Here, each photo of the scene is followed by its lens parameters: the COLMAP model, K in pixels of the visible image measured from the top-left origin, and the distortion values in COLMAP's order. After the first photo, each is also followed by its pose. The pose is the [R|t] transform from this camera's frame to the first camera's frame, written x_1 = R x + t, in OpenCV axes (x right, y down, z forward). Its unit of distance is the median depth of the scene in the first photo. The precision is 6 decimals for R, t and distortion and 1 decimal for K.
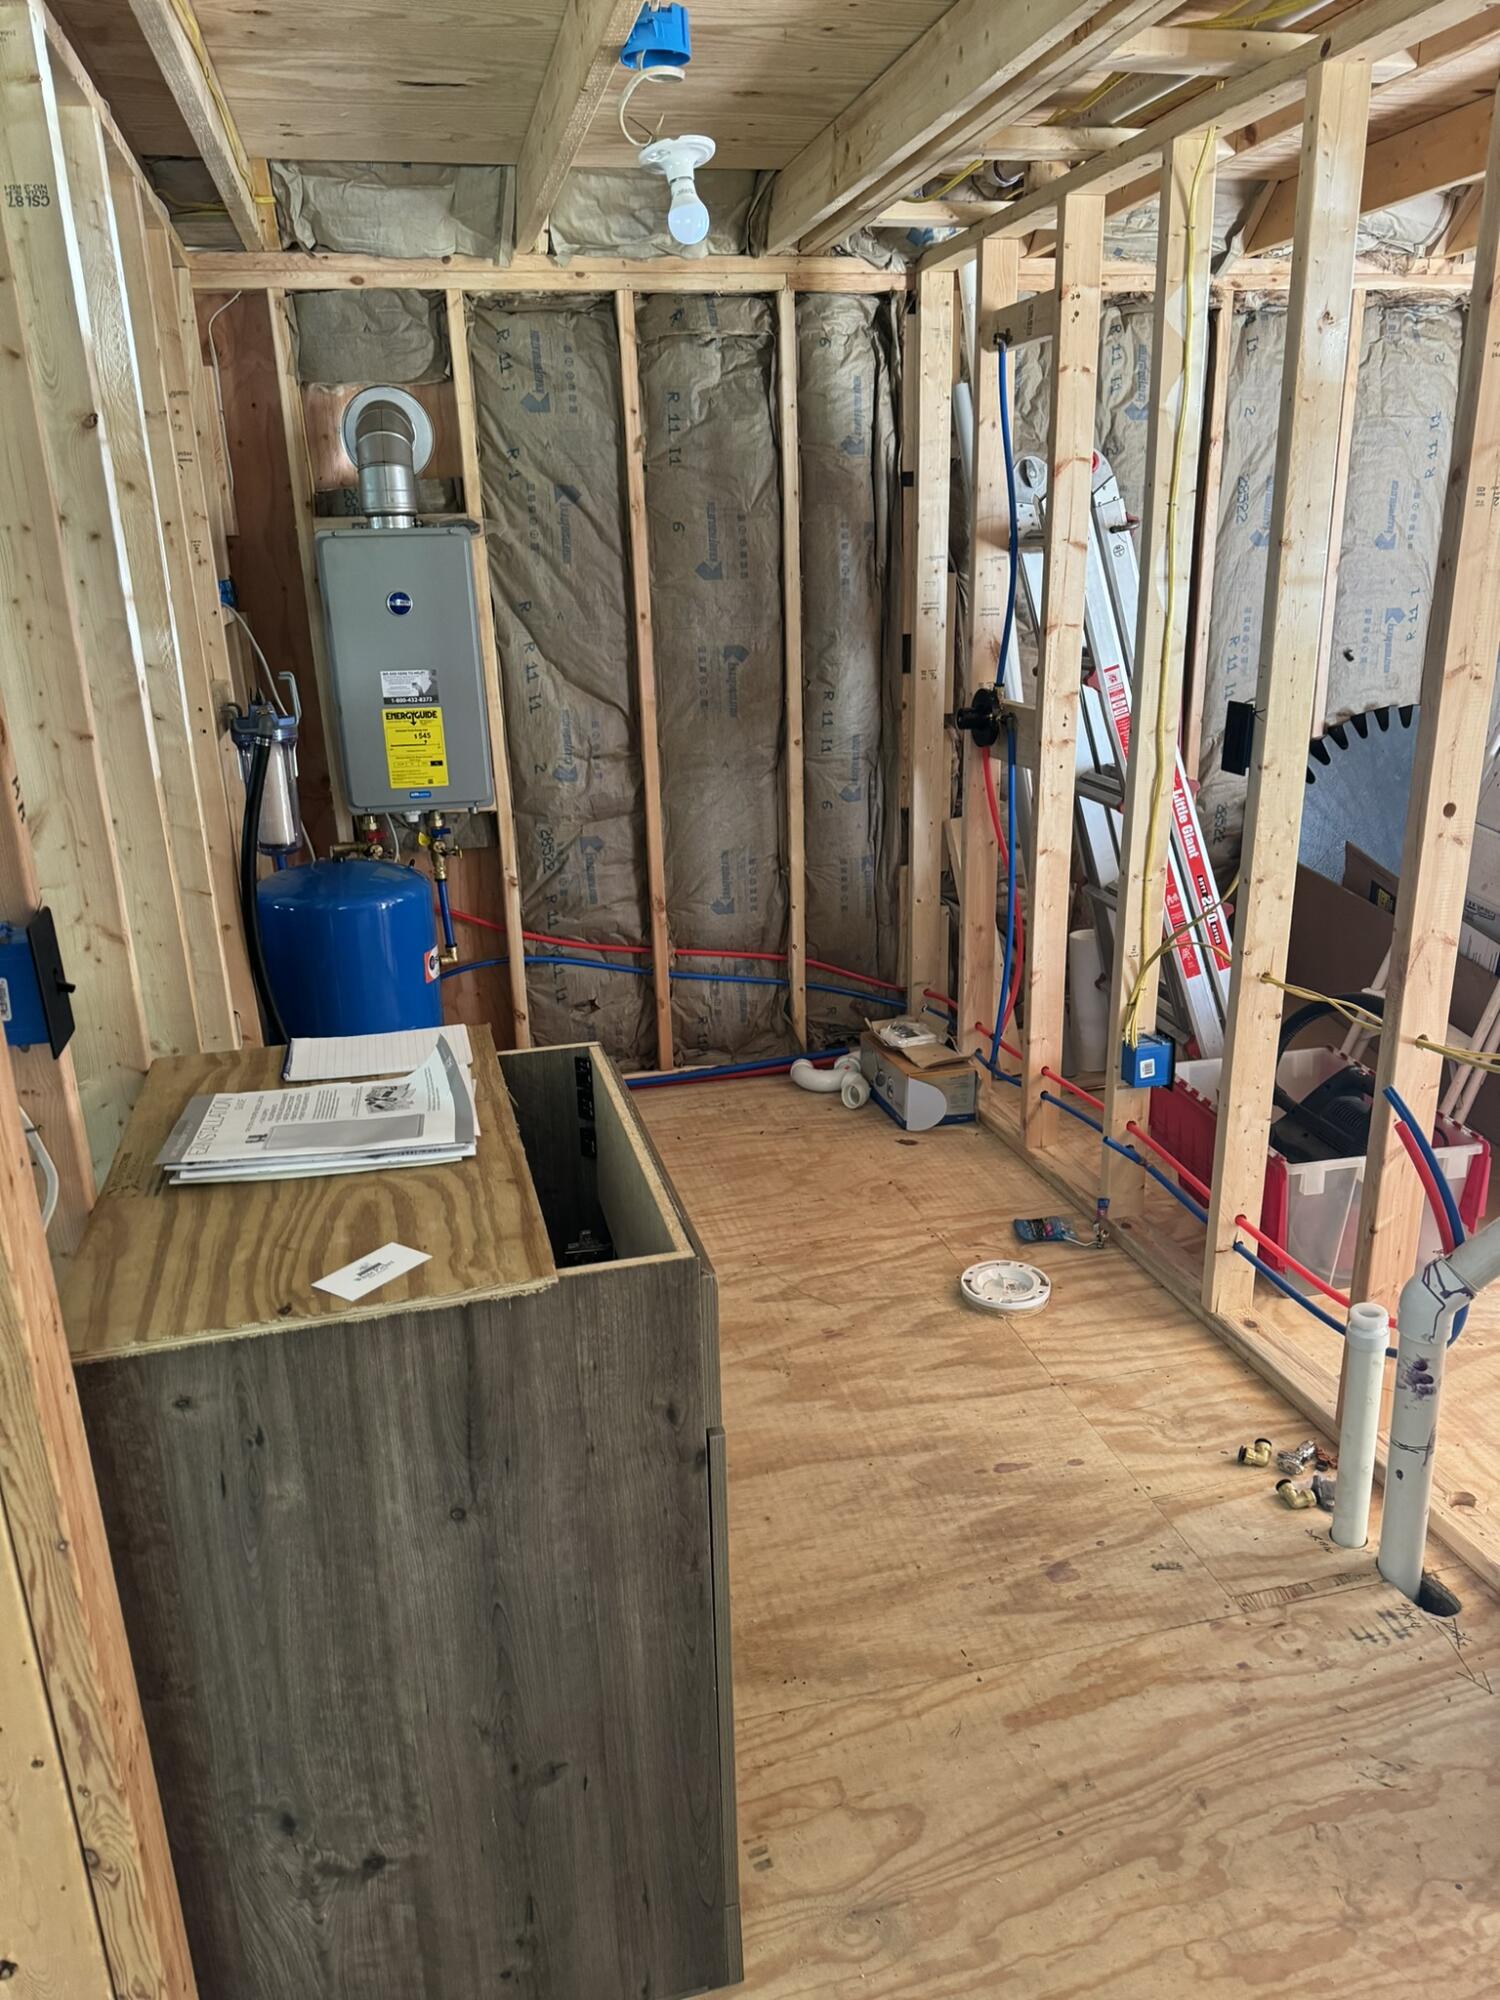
lens RADIAL K [[1407.4, 0, 750.1], [0, 1407.4, 992.5], [0, 0, 1]] dist [0.092177, -0.116177]
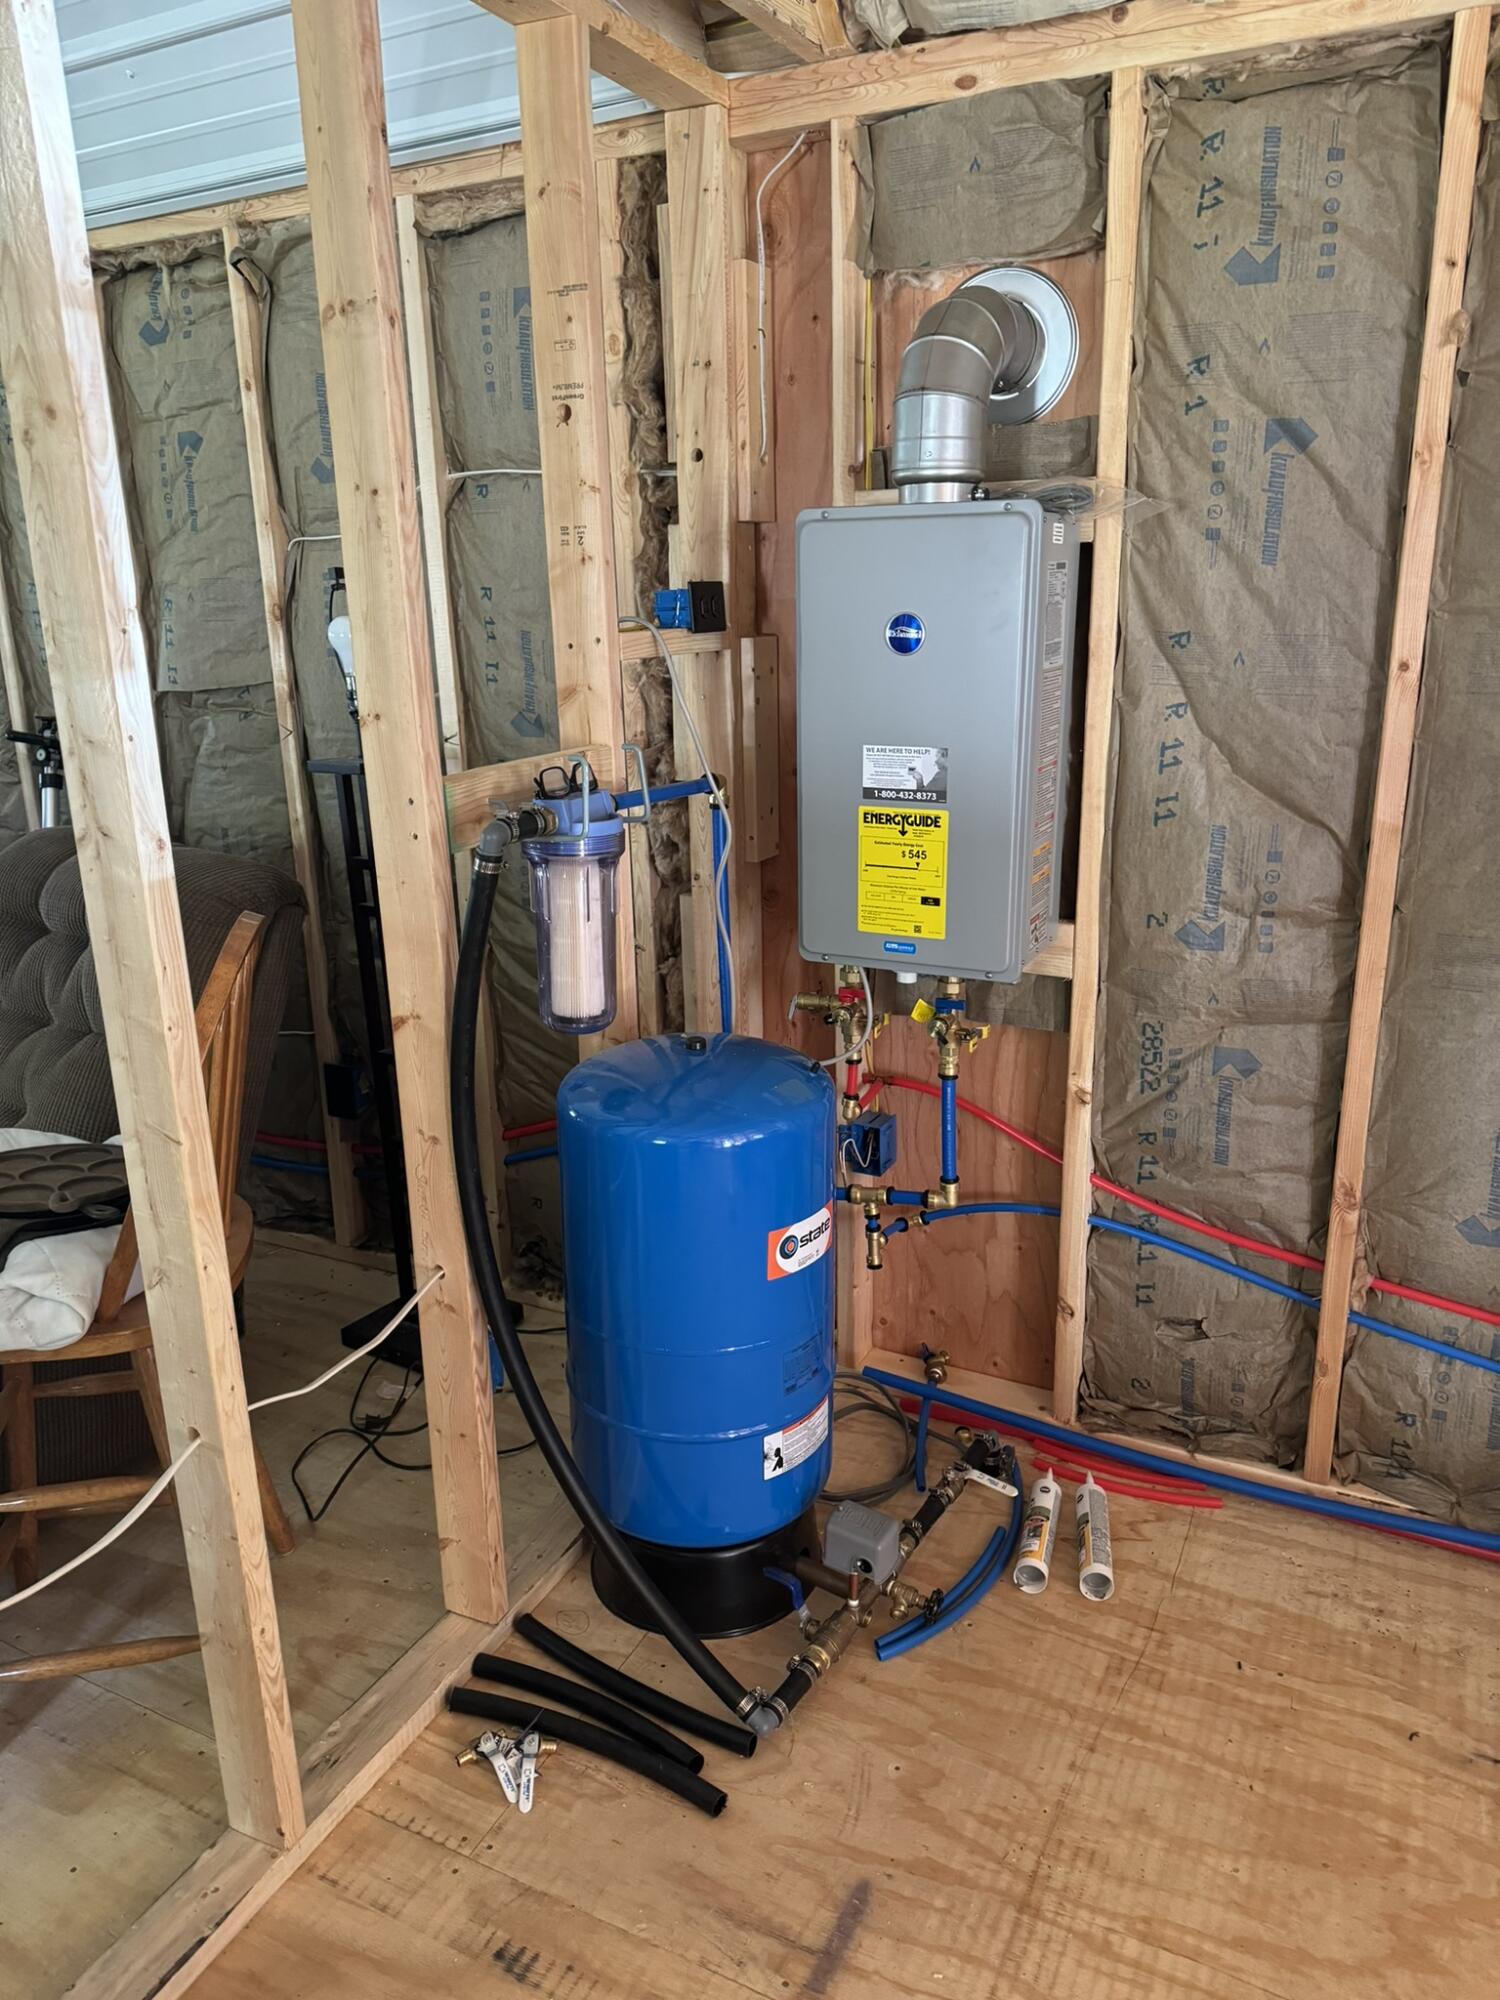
lens RADIAL K [[1476.2, 0, 744.2], [0, 1476.2, 987.5], [0, 0, 1]] dist [0.056906, -0.033151]
pose [[0.767542, 0.199365, -0.609207, 0.094951], [-0.194024, 0.978077, 0.075628, -0.147492], [0.610929, 0.060153, 0.789397, 0.435152]]
